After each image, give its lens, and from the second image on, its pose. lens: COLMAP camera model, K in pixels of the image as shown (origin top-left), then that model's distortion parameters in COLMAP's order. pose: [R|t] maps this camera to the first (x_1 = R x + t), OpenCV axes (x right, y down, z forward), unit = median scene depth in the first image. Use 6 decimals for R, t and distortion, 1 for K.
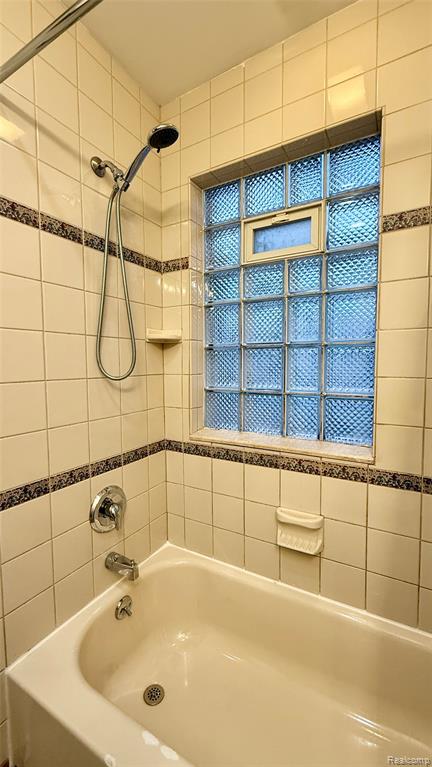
lens RADIAL K [[323.2, 0, 216.0], [0, 323.2, 383.5], [0, 0, 1]] dist [-0.001191, -0.000033]
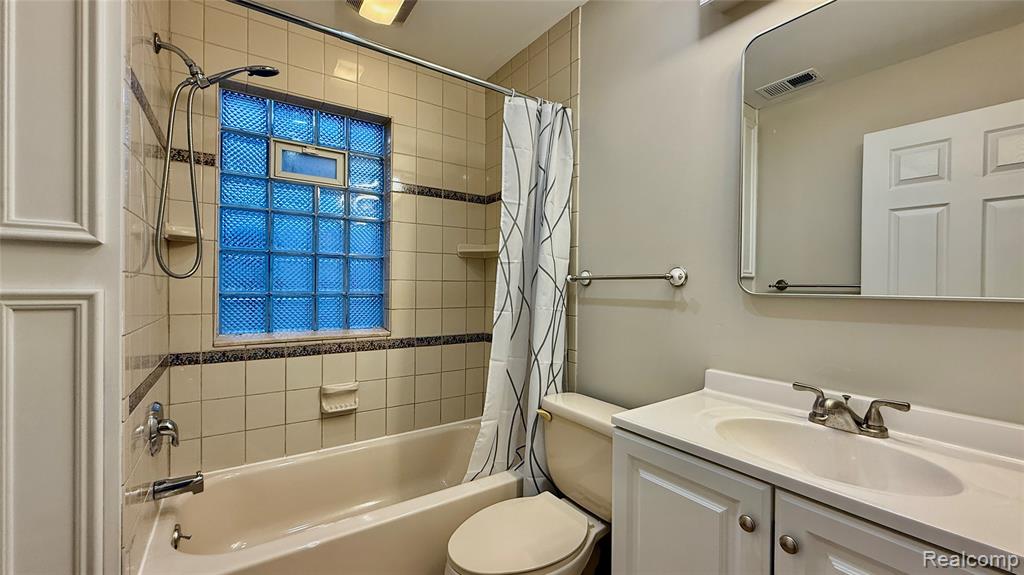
lens RADIAL K [[408.3, 0, 507.2], [0, 408.3, 288.8], [0, 0, 1]] dist [-0.000277, 0.000143]
pose [[0.438355, 0.003880, 0.898794, -0.874965], [0.043342, 0.998736, -0.025450, 0.082410], [-0.897756, 0.050112, 0.437633, -0.320996]]
